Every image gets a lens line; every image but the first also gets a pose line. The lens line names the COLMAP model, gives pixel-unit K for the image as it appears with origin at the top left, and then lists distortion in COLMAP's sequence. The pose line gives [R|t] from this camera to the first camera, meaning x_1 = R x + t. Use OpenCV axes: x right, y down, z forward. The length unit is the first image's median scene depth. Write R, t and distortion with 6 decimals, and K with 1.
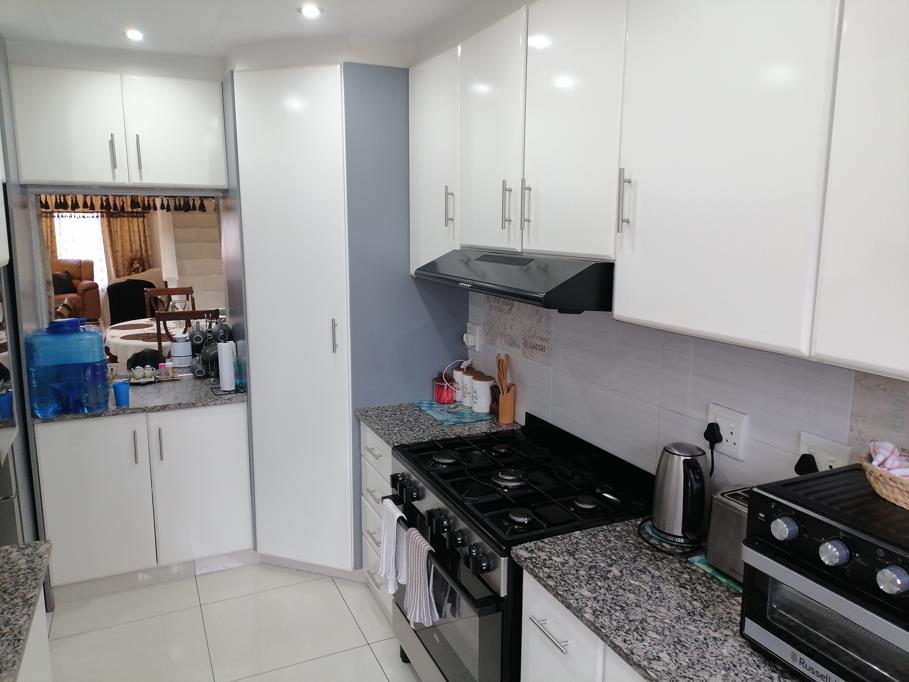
lens RADIAL K [[691.7, 0, 454.5], [0, 691.7, 341.0], [0, 0, 1]] dist [0.067936, -0.003021]
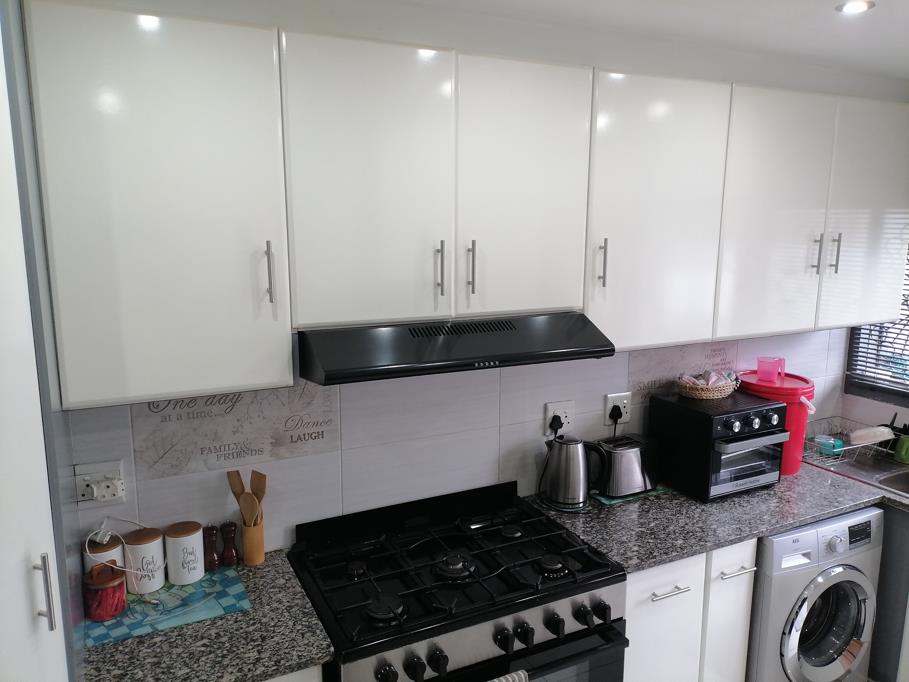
lens RADIAL K [[691.7, 0, 454.5], [0, 691.7, 341.0], [0, 0, 1]] dist [0.067936, -0.003021]
pose [[-0.052566, -0.181589, 0.981969, -0.651348], [0.163957, 0.968415, 0.187860, -0.219727], [-0.985066, 0.170876, -0.021133, 0.834286]]
